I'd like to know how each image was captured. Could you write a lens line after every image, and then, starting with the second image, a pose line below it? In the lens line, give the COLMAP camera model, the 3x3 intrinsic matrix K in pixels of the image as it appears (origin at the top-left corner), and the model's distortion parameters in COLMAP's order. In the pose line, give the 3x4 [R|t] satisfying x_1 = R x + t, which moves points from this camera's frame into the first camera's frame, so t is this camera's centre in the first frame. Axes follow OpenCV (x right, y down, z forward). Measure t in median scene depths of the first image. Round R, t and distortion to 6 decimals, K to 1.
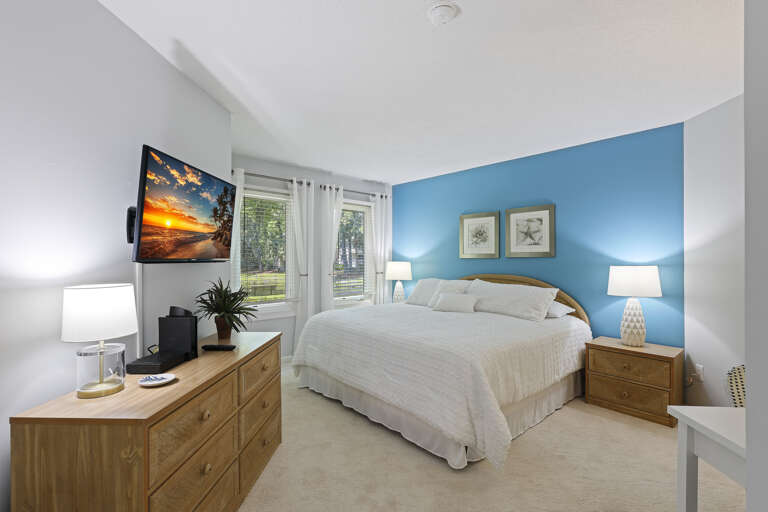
lens RADIAL K [[358.7, 0, 384.0], [0, 358.7, 256.0], [0, 0, 1]] dist [-0.000383, 0.000412]
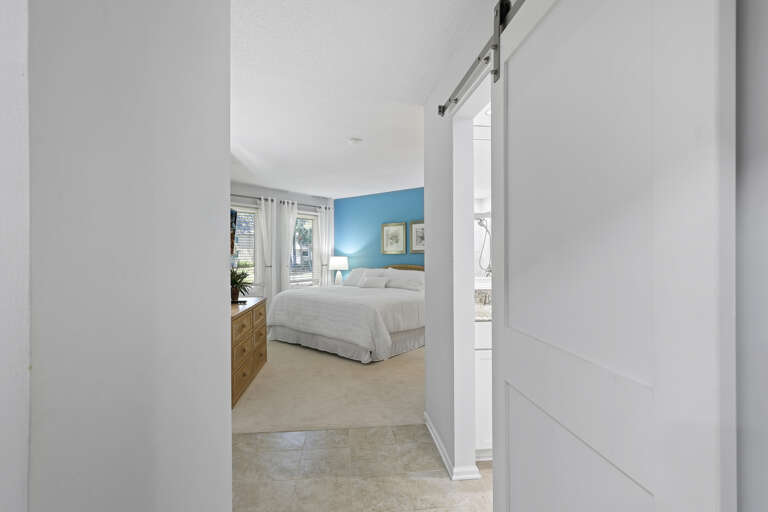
lens RADIAL K [[358.7, 0, 384.0], [0, 358.7, 256.0], [0, 0, 1]] dist [-0.000383, 0.000412]
pose [[0.988467, -0.003125, 0.151404, 0.005600], [0.001447, 0.999936, 0.011188, -0.001596], [-0.151429, -0.010840, 0.988409, -0.437079]]
